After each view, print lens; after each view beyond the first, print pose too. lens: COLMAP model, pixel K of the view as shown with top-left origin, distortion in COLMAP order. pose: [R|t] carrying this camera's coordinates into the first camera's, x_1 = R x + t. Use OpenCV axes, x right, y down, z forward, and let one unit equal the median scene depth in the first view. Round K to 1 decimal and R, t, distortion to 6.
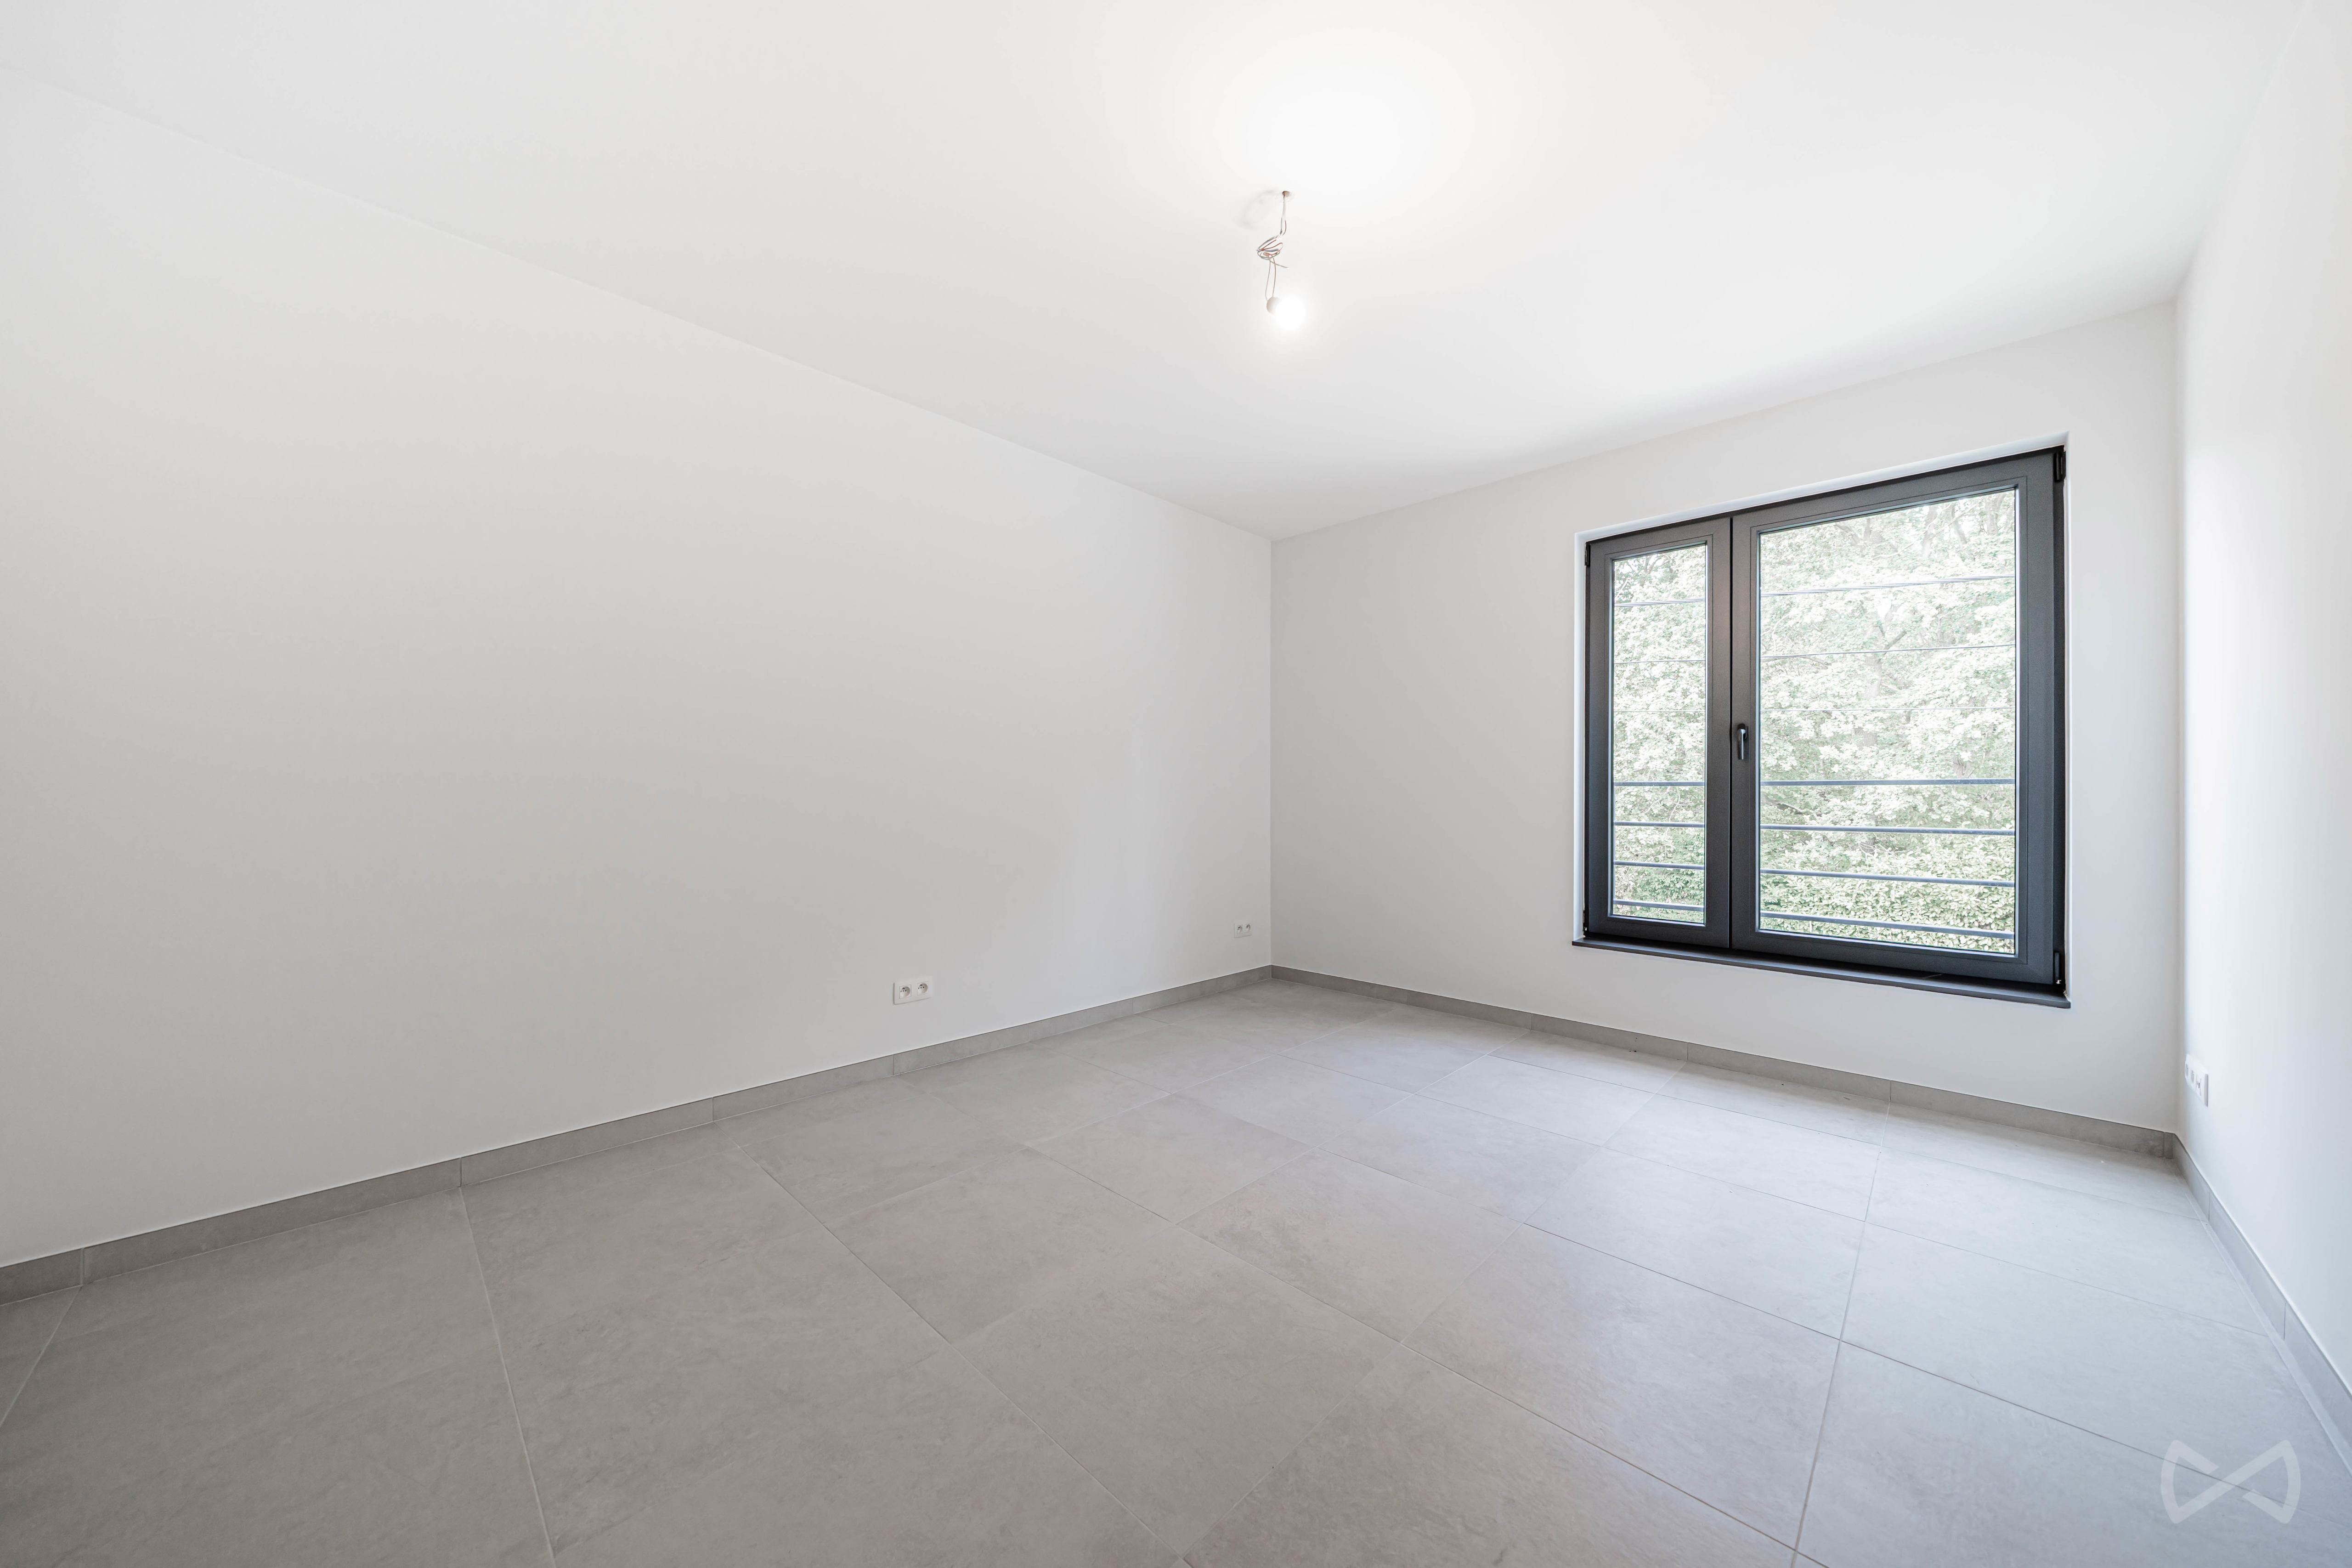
lens RADIAL K [[801.5, 0, 1179.7], [0, 801.5, 789.6], [0, 0, 1]] dist [-0.001365, -0.000084]
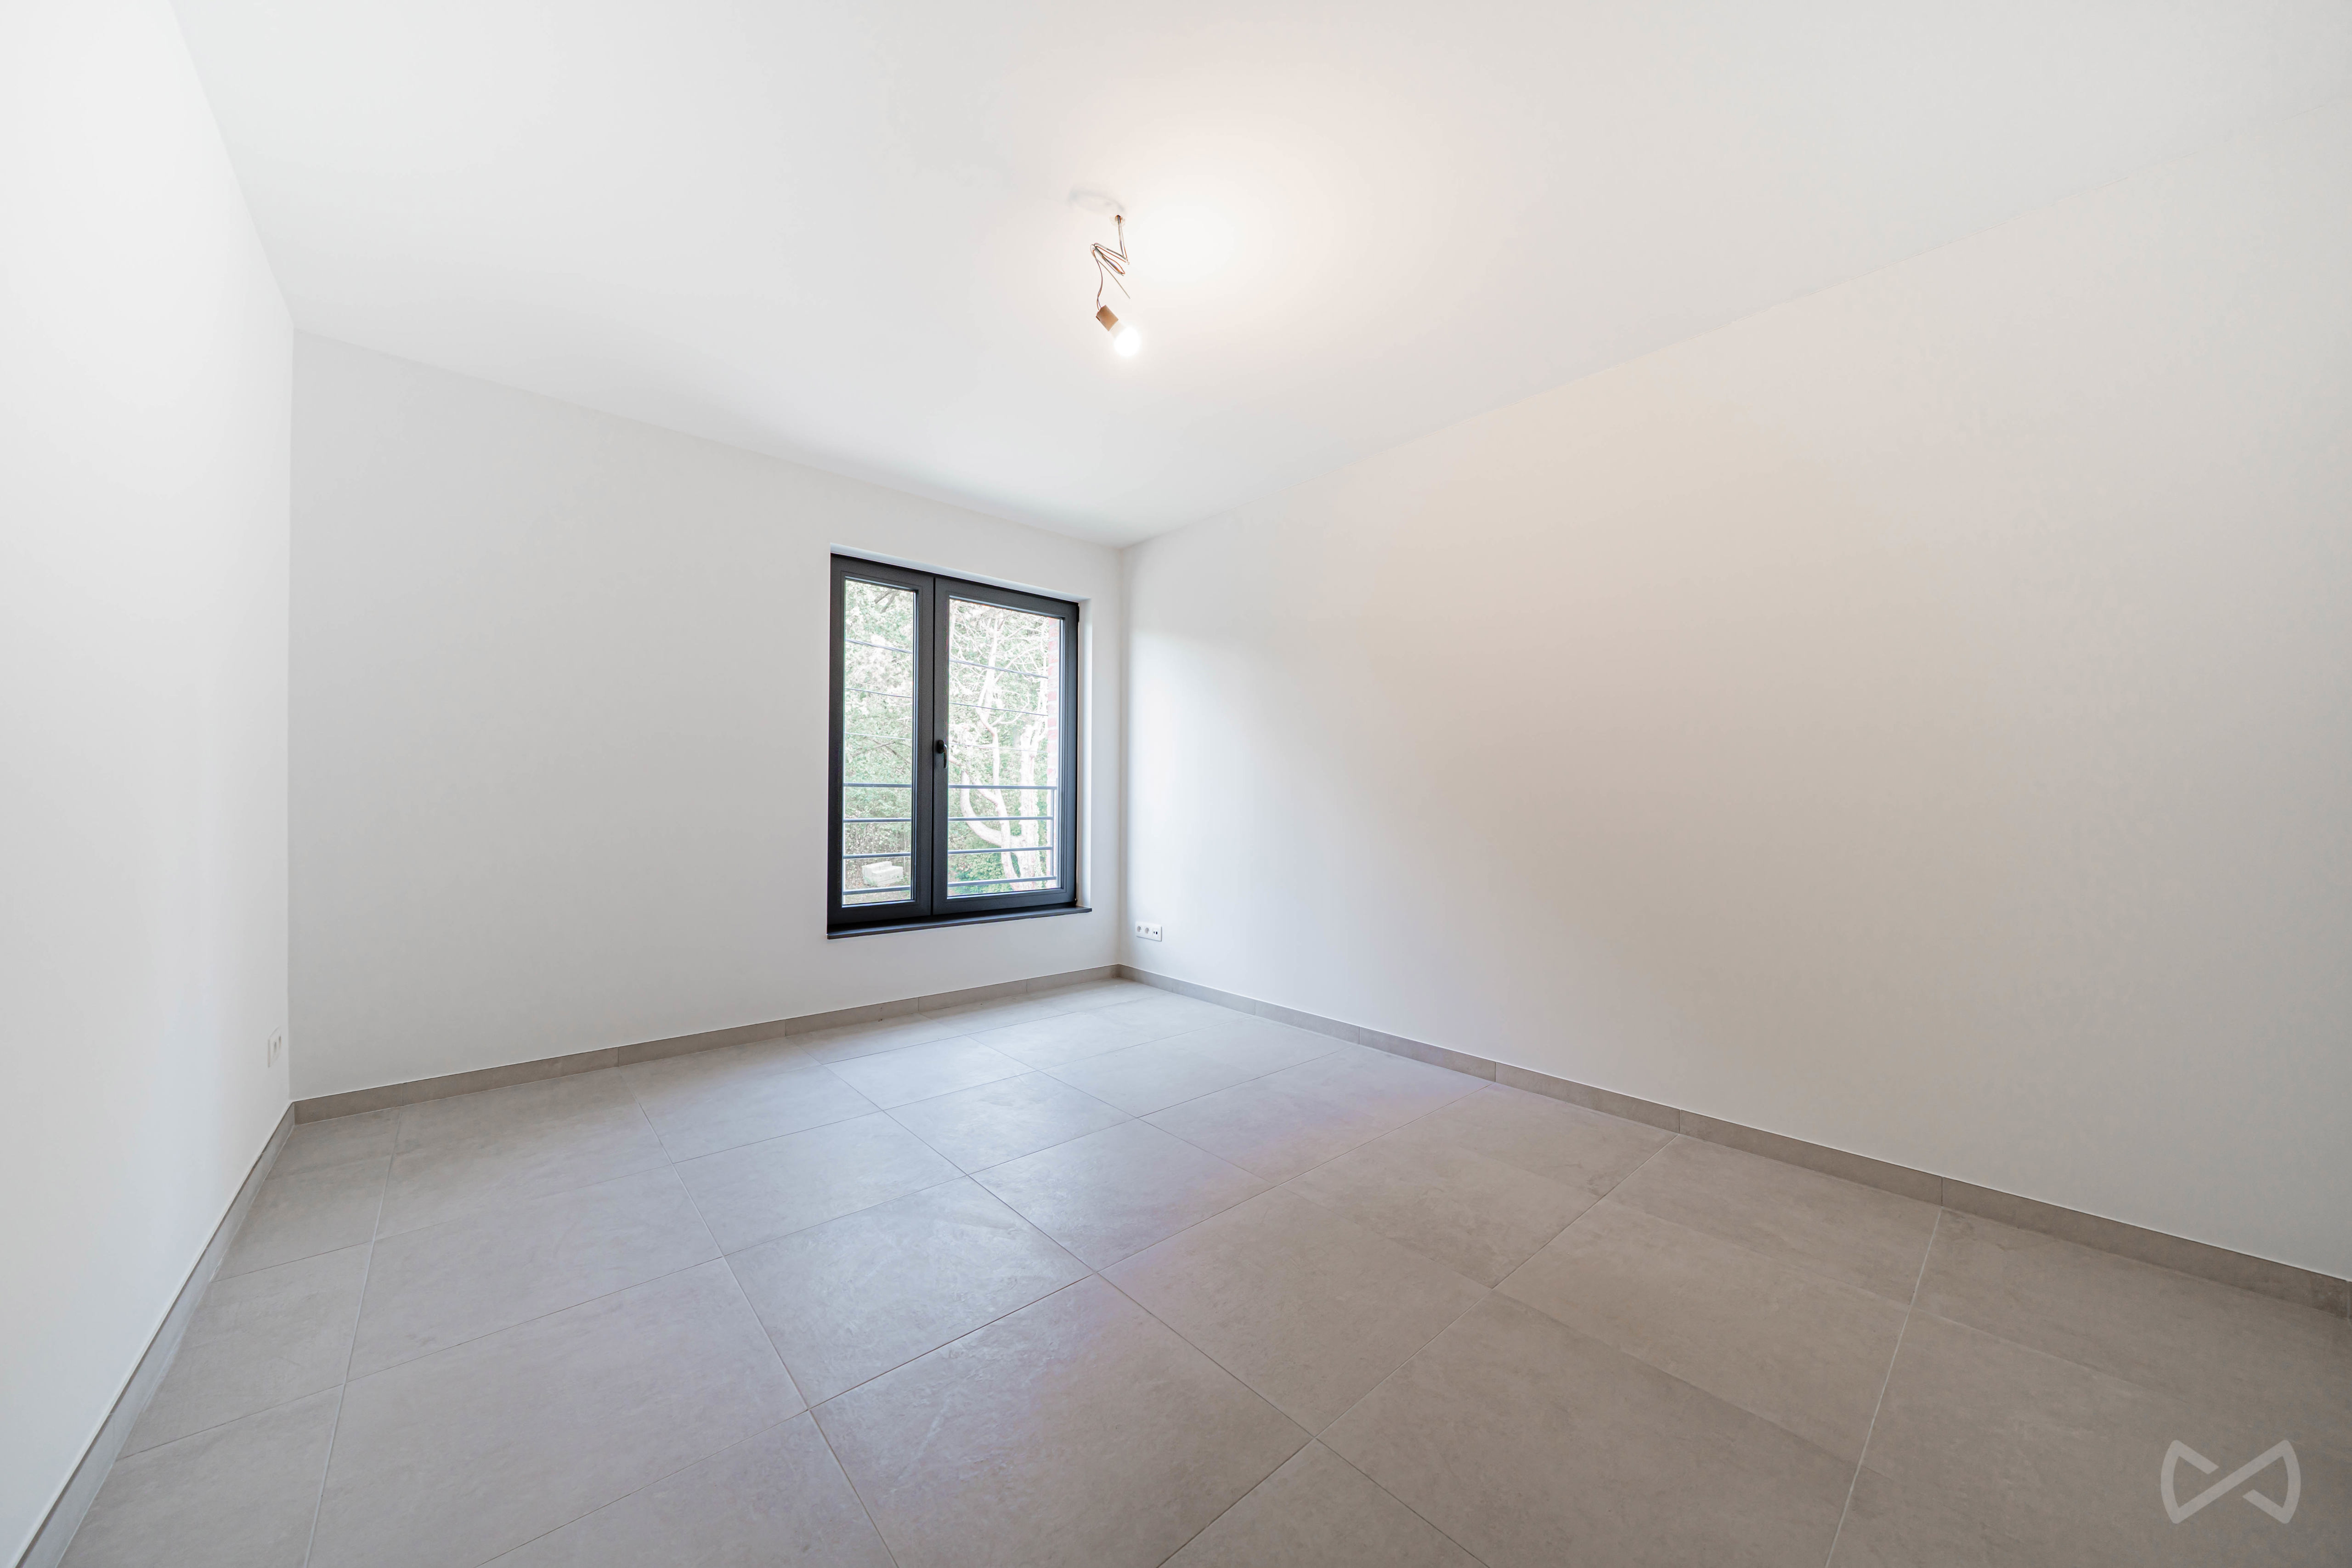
lens RADIAL K [[790.6, 0, 1171.7], [0, 790.6, 804.8], [0, 0, 1]] dist [-0.000653, -0.000026]
pose [[0.078605, -0.009335, 0.996862, -0.635624], [-0.010688, 0.999891, 0.010206, 0.005563], [-0.996849, -0.011457, 0.078497, 0.615265]]
